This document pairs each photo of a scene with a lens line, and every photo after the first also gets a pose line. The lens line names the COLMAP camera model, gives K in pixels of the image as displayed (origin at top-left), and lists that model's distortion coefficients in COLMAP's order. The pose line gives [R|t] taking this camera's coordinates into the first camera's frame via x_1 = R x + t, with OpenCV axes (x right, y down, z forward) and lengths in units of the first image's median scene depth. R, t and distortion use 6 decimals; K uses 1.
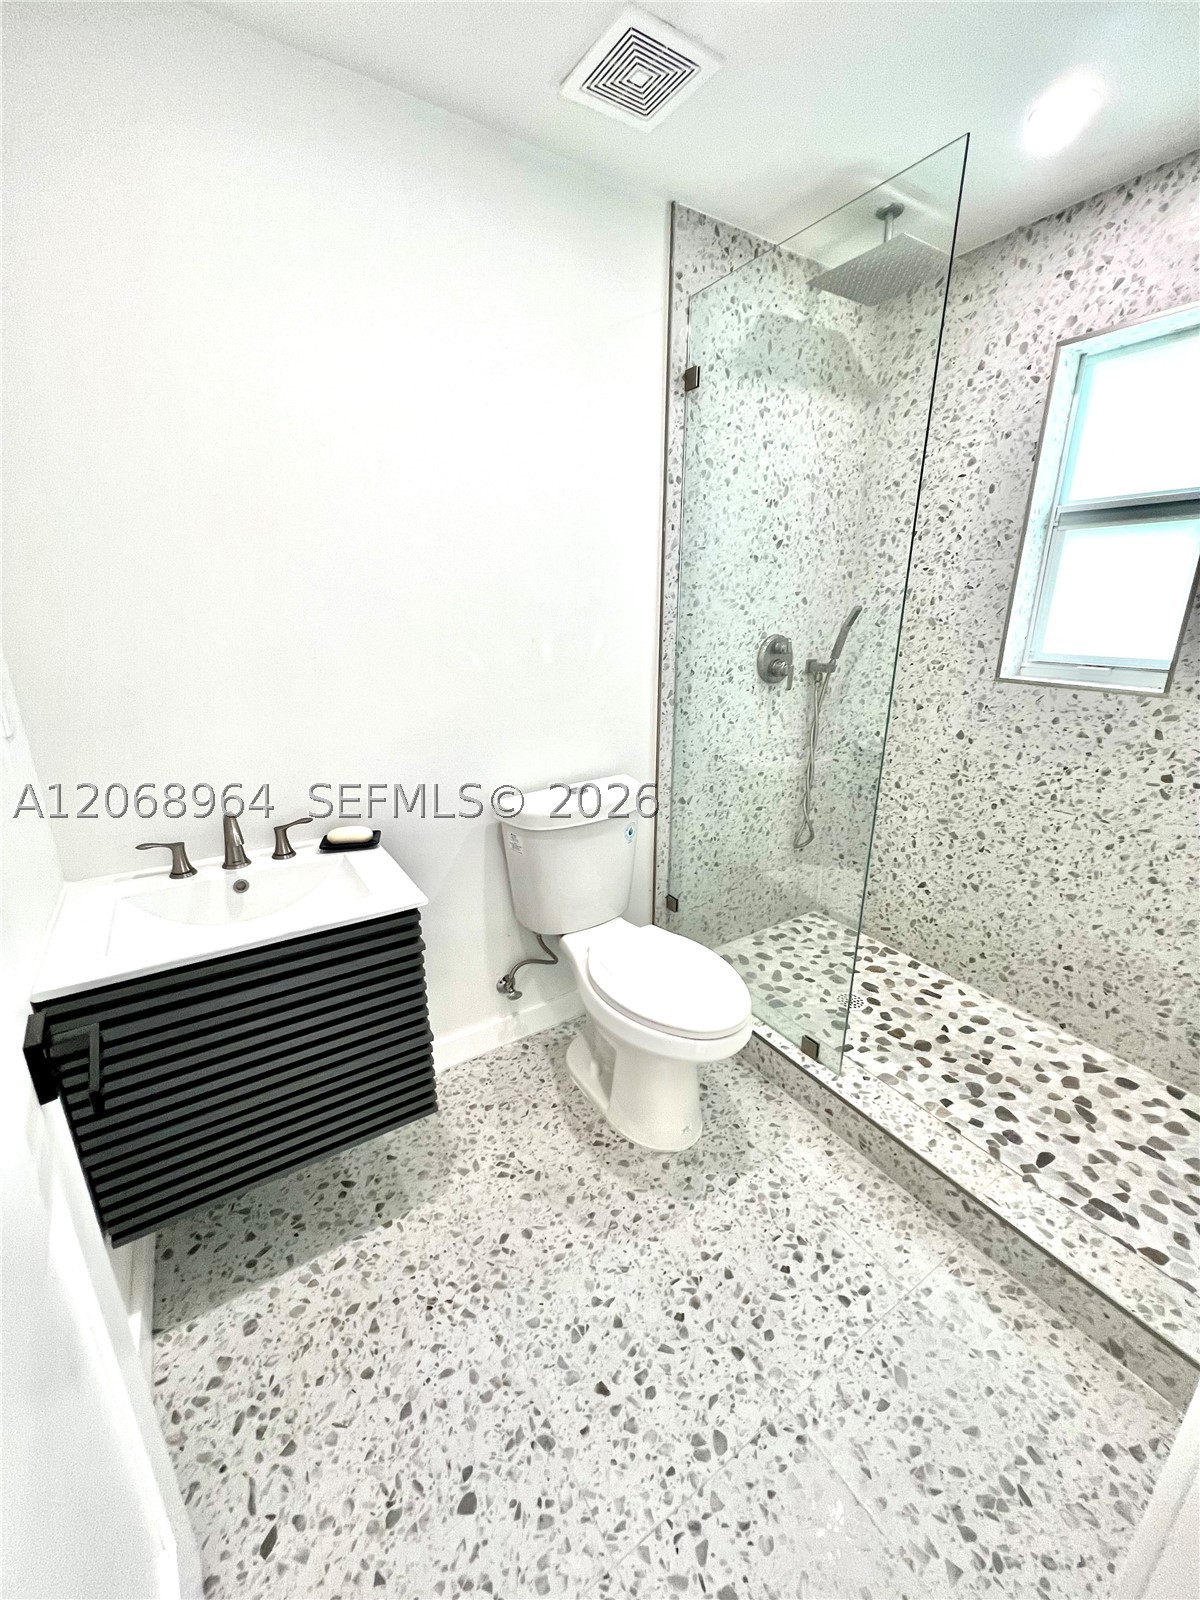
lens RADIAL K [[643.8, 0, 601.2], [0, 643.8, 800.9], [0, 0, 1]] dist [-0.002062, 0.001222]
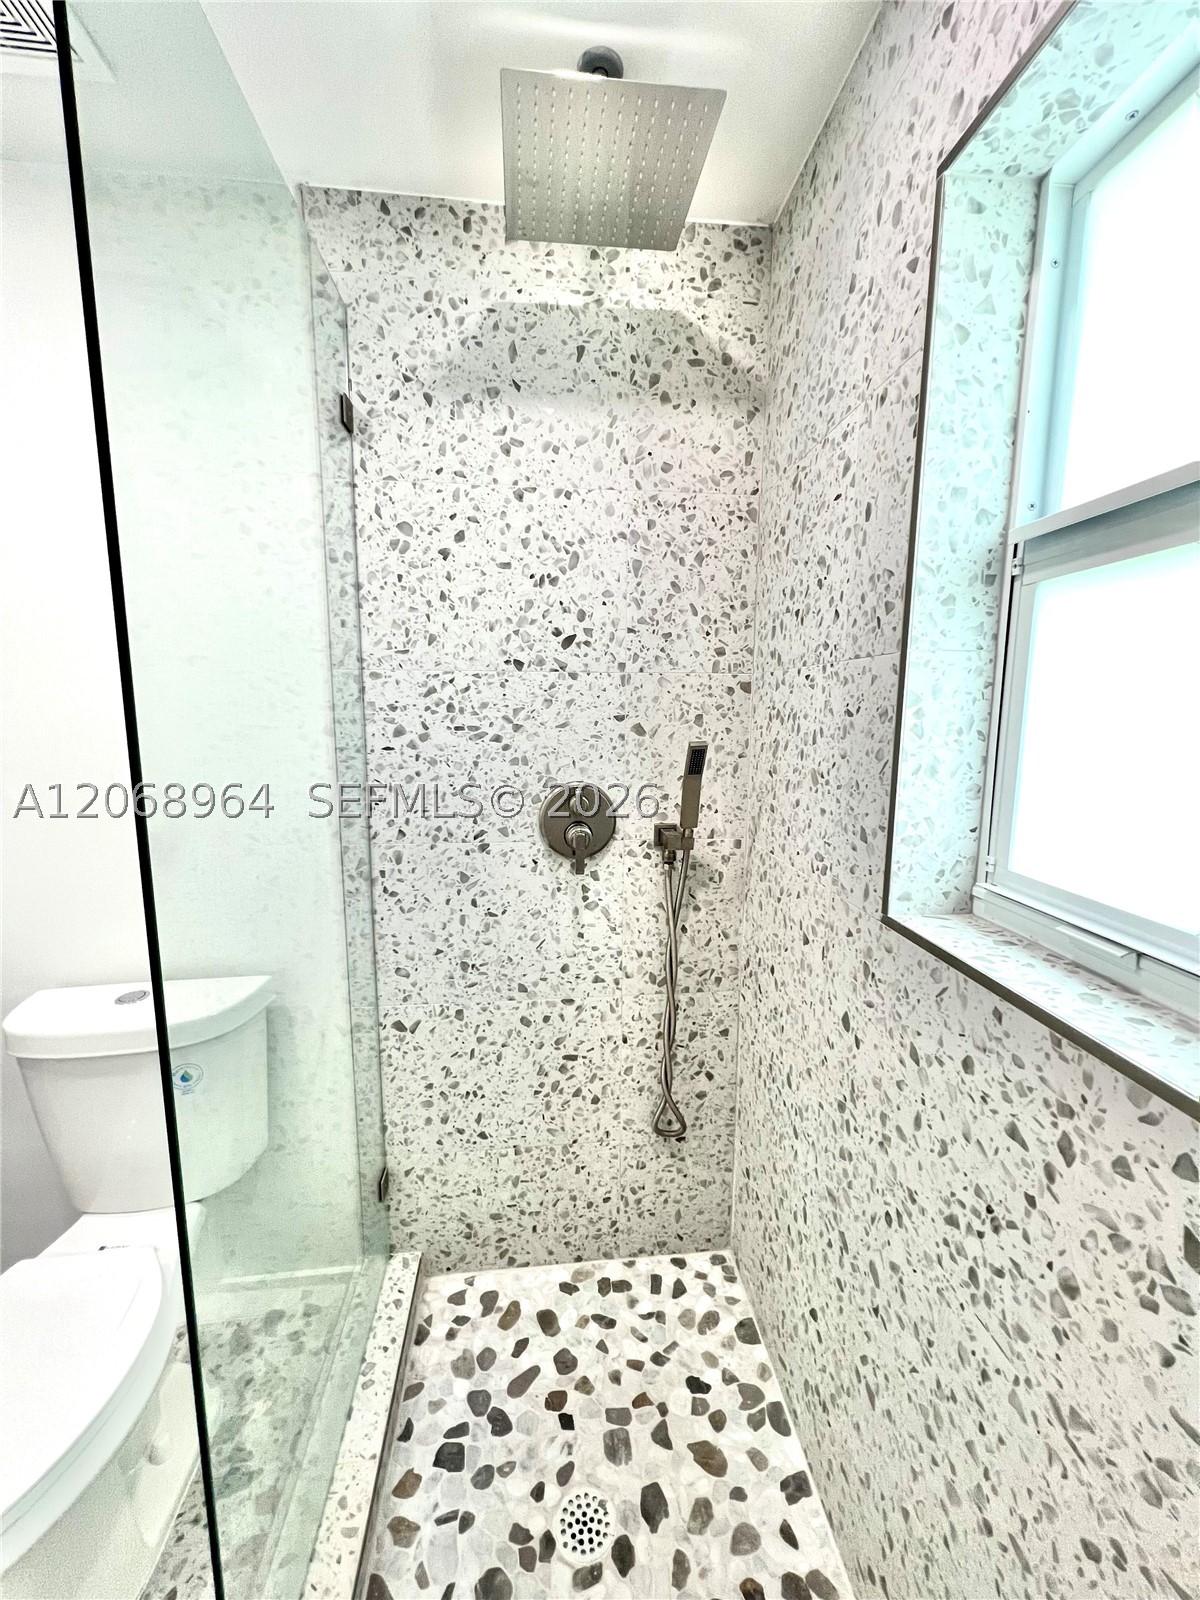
lens RADIAL K [[643.8, 0, 600.5], [0, 643.8, 798.8], [0, 0, 1]] dist [-0.002062, 0.001222]
pose [[0.894429, 0.071006, -0.441536, 0.585859], [-0.140623, 0.981889, -0.126961, -0.173678], [0.424525, 0.175647, 0.888216, 0.482580]]
